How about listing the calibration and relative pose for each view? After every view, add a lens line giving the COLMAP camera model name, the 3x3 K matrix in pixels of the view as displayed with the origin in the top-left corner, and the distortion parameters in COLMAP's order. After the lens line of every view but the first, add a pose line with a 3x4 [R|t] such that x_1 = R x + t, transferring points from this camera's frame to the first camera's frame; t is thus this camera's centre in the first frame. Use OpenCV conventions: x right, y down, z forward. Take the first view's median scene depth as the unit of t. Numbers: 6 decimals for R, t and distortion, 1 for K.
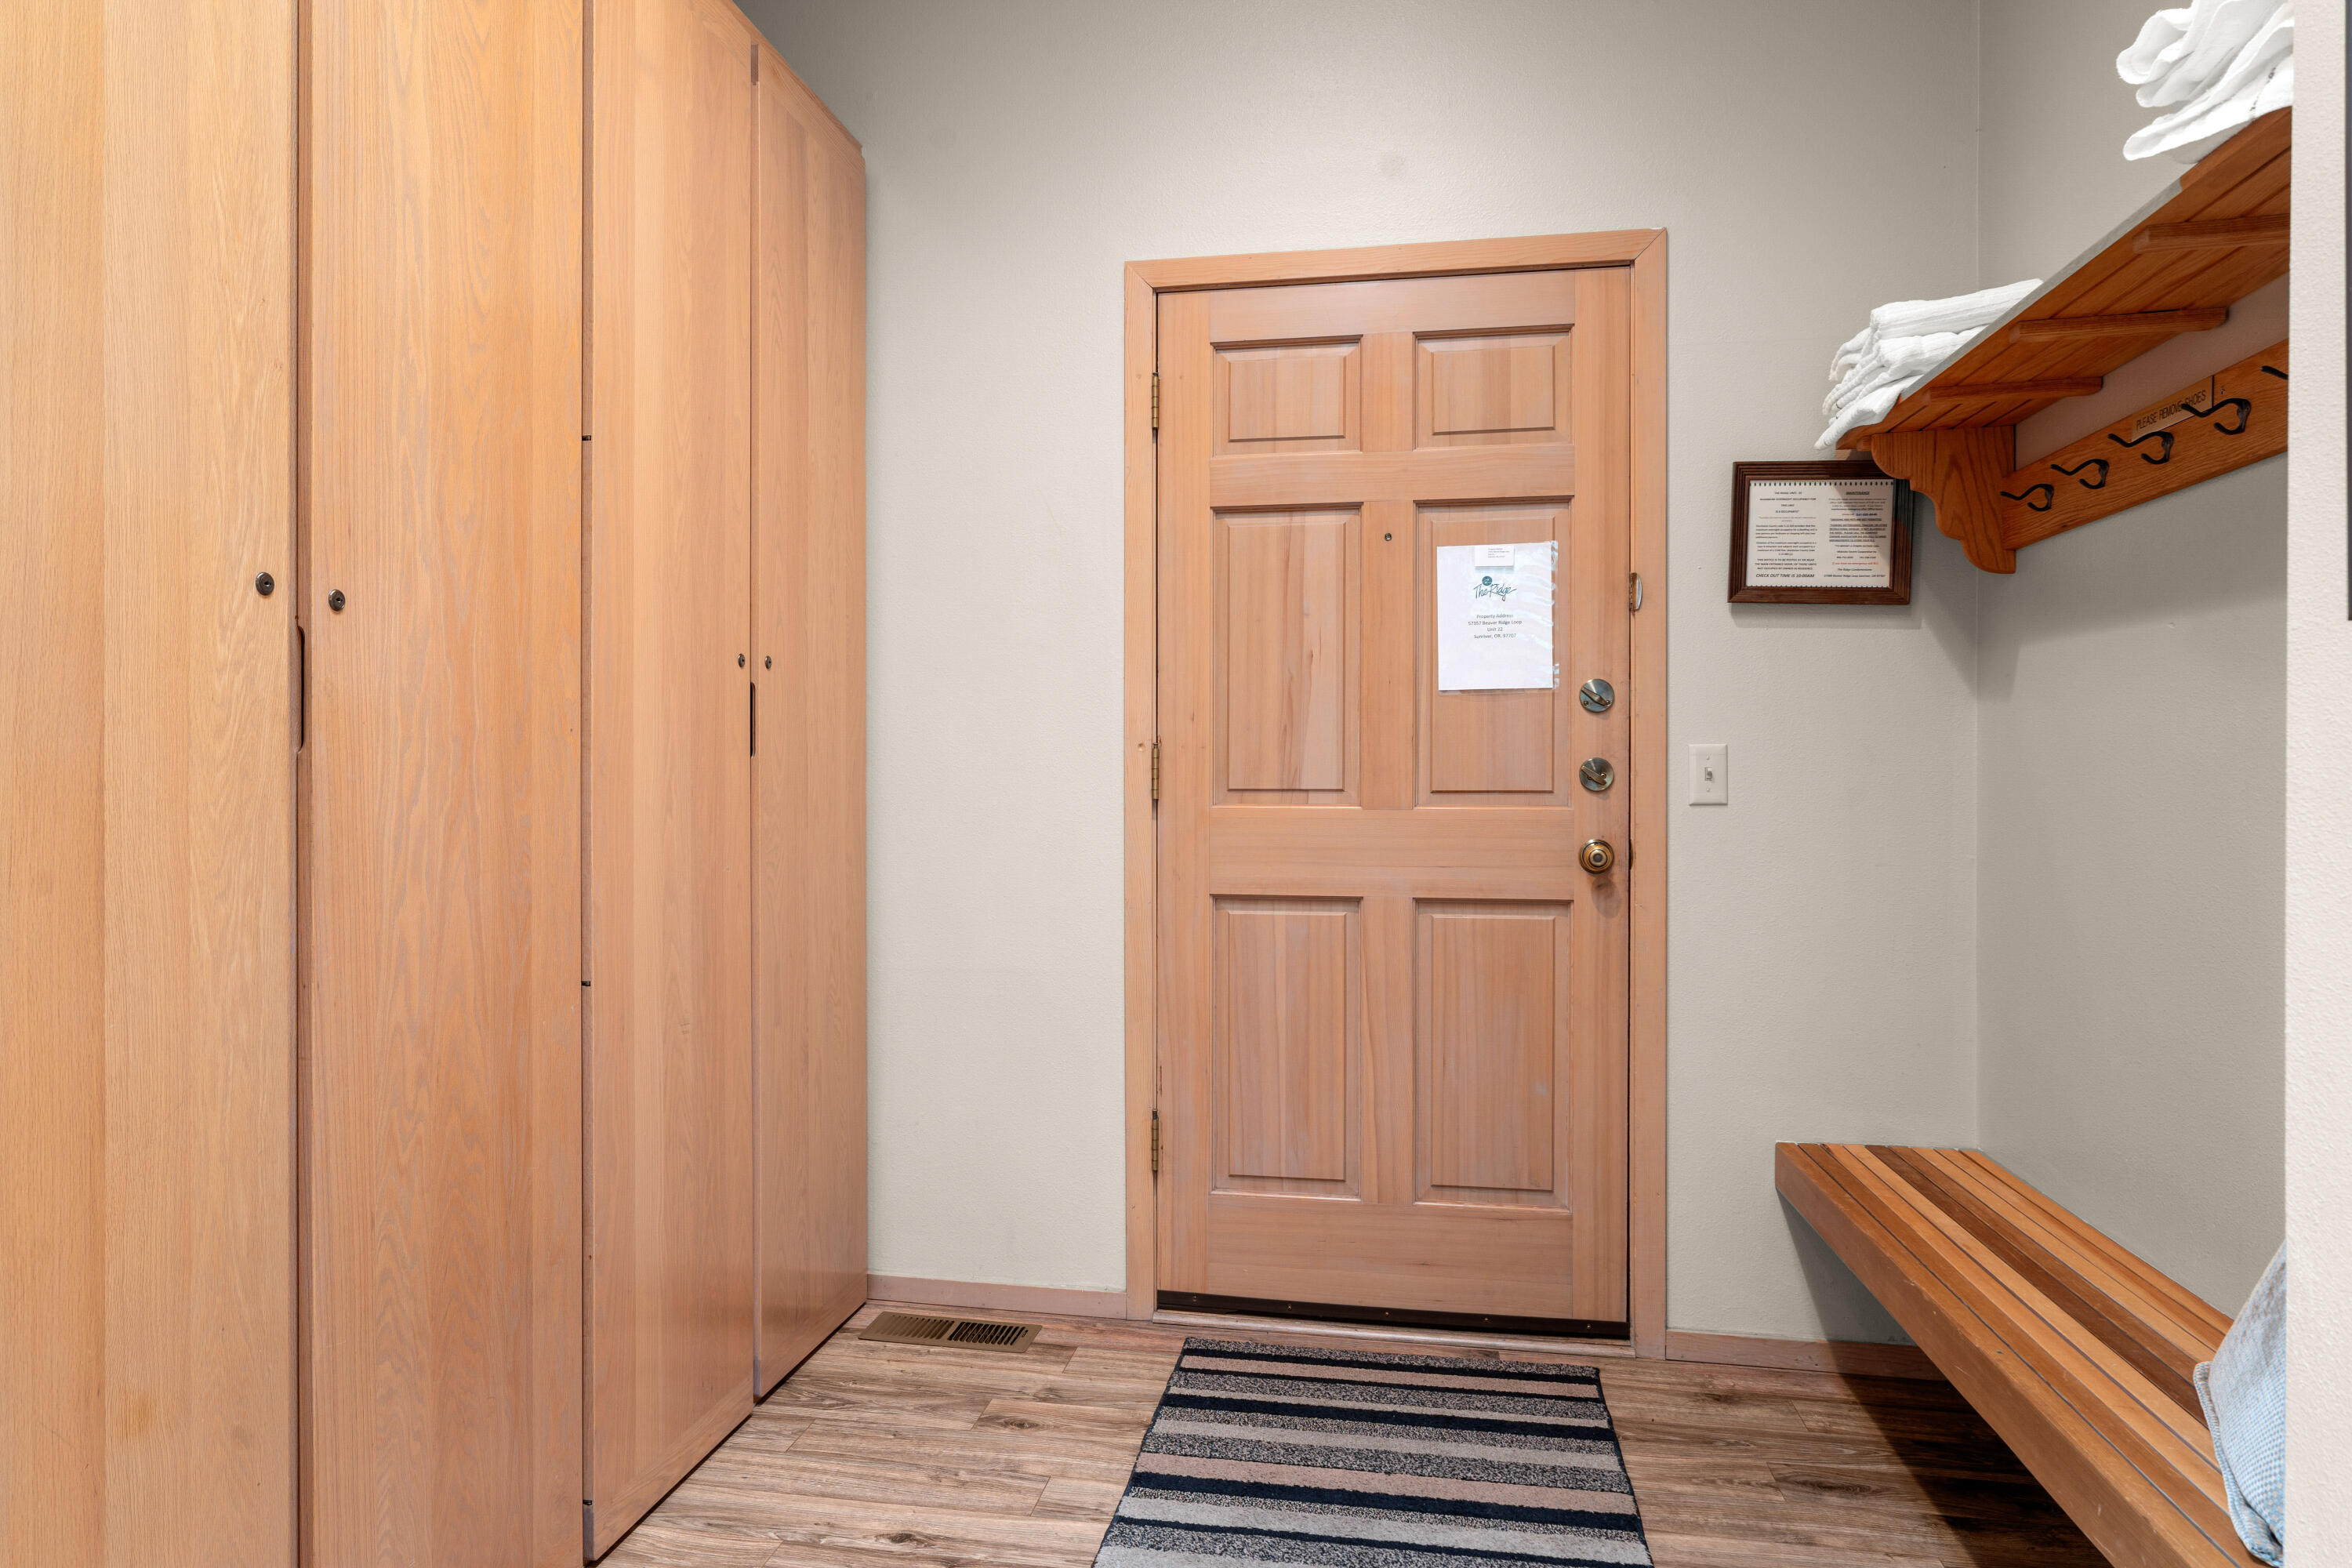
lens RADIAL K [[1407.4, 0, 1169.7], [0, 1407.4, 778.4], [0, 0, 1]] dist [0.008195, 0.000793]
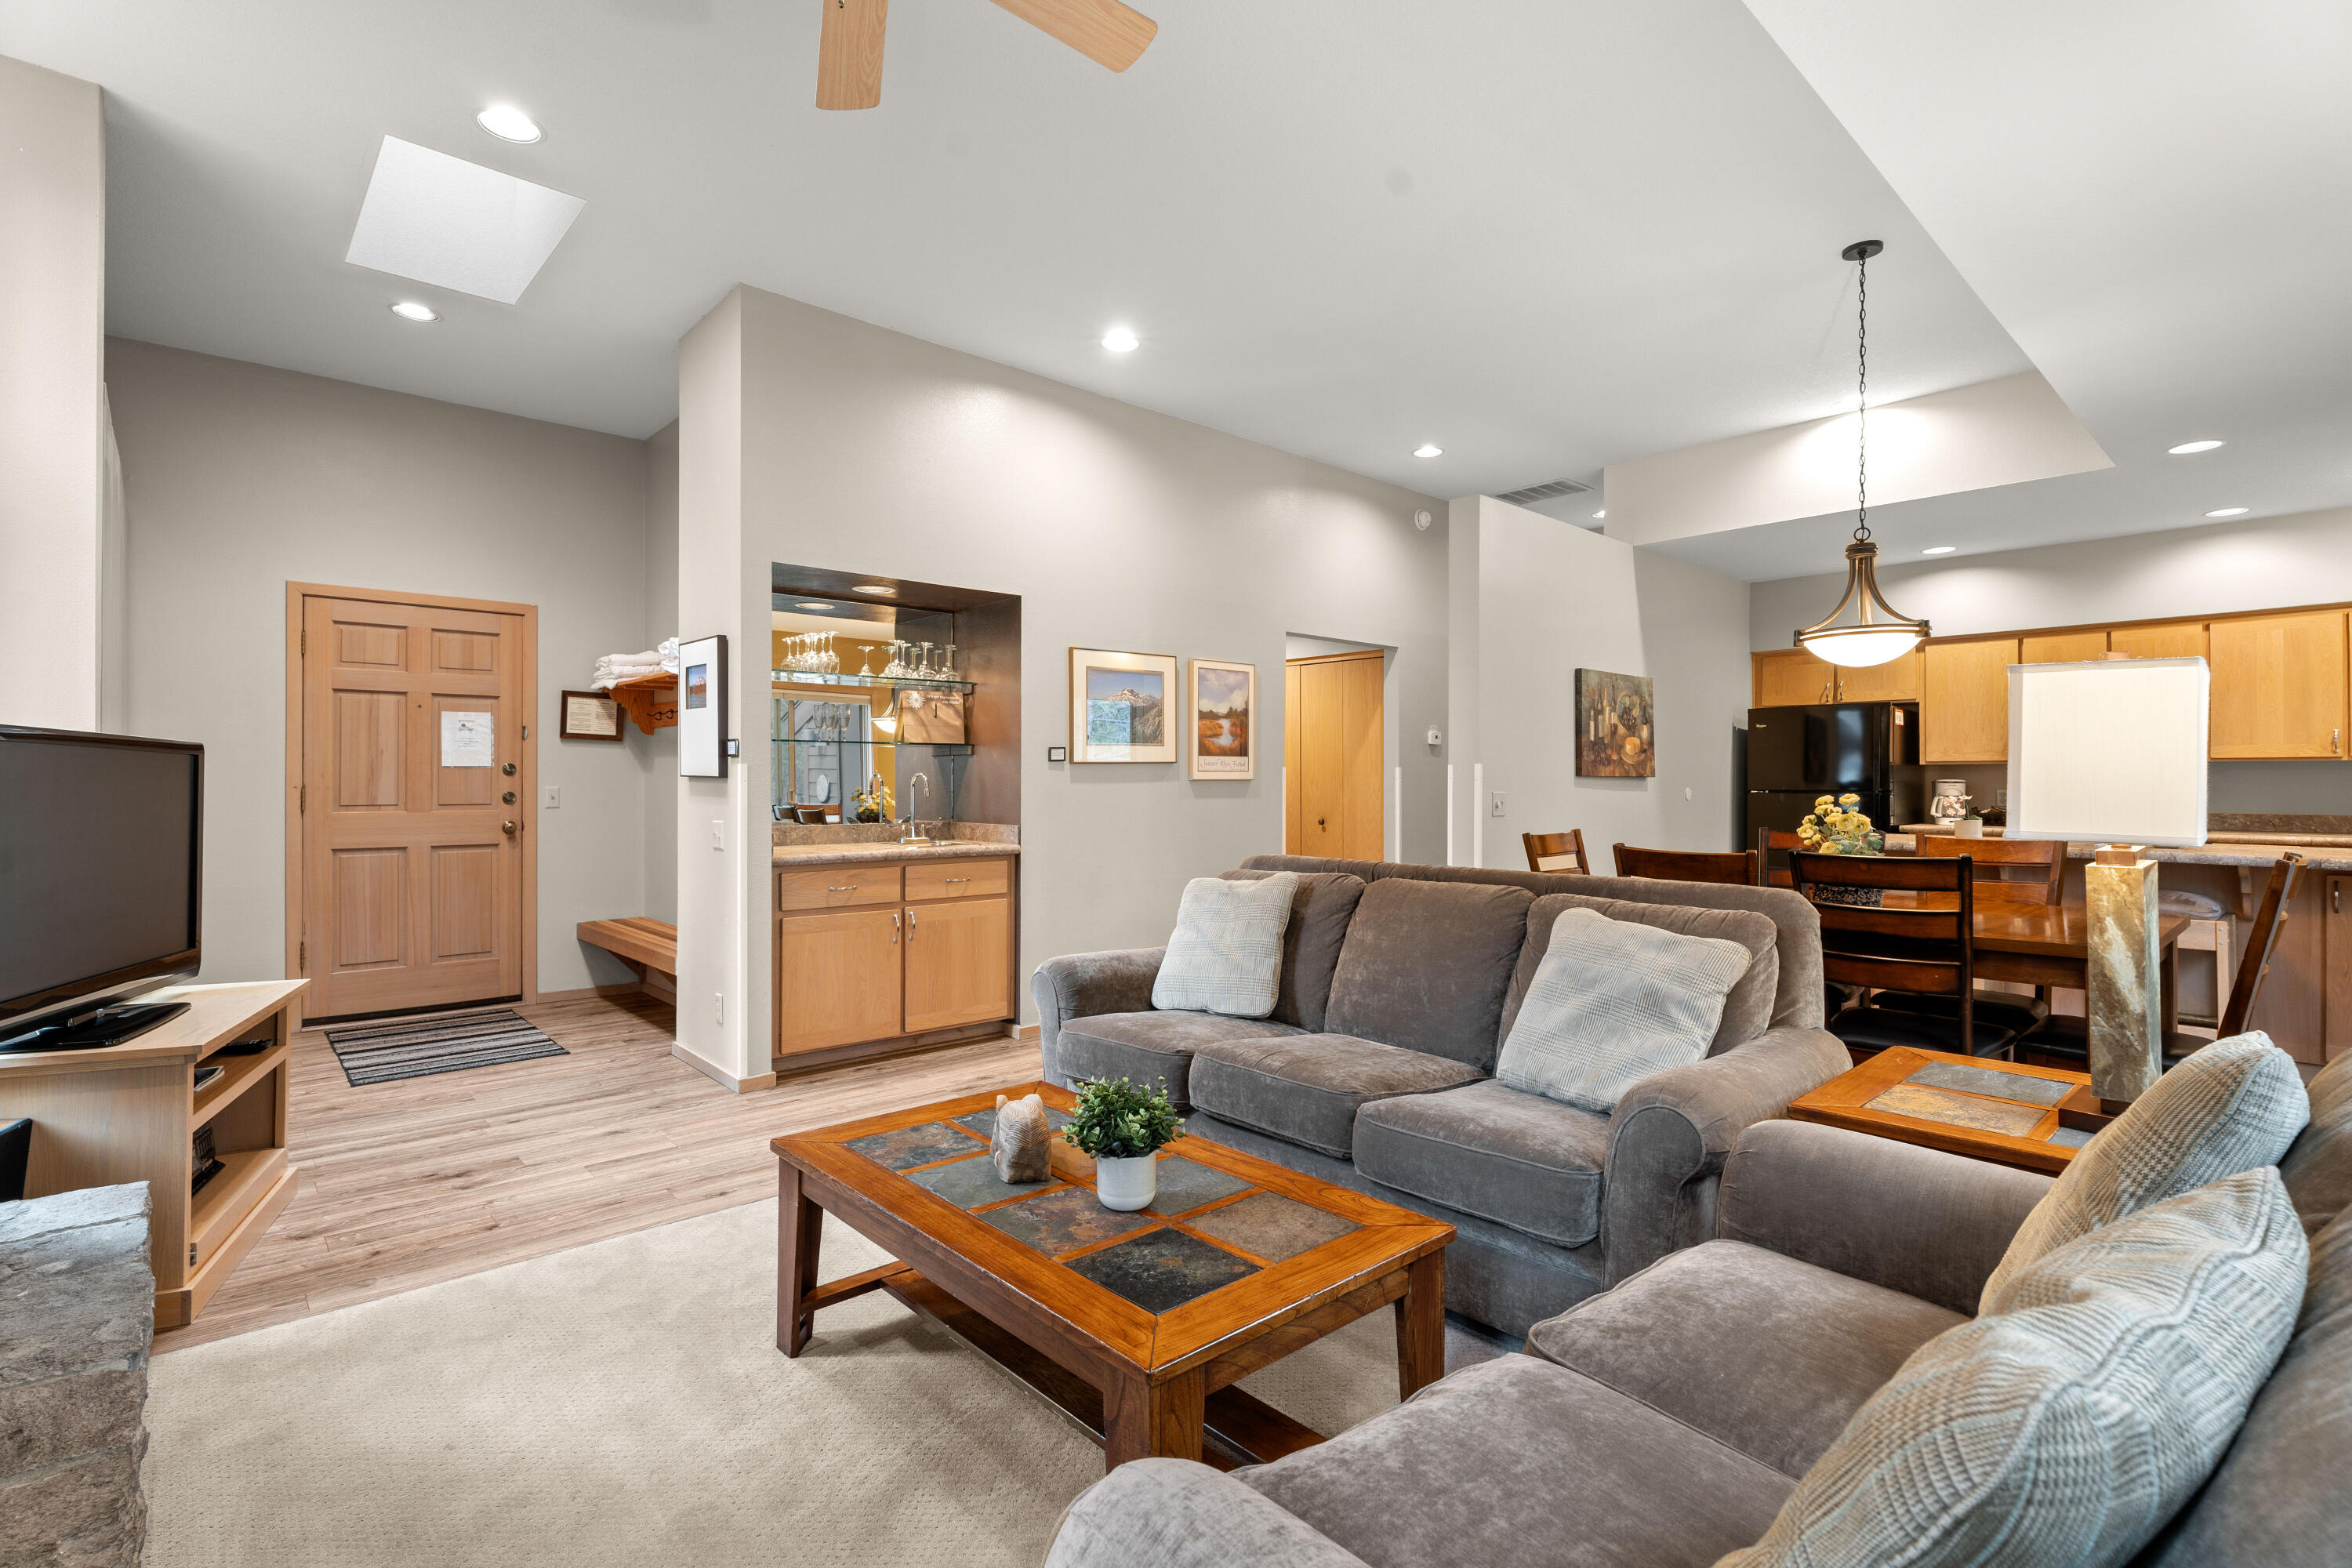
lens RADIAL K [[1071.4, 0, 1172.6], [0, 1071.4, 779.1], [0, 0, 1]] dist [-0.003025, 0.000163]
pose [[0.609357, 0.001679, 0.792895, -0.561232], [0.004393, 0.999975, -0.005494, -0.021881], [-0.792884, 0.006831, 0.609334, -1.294152]]
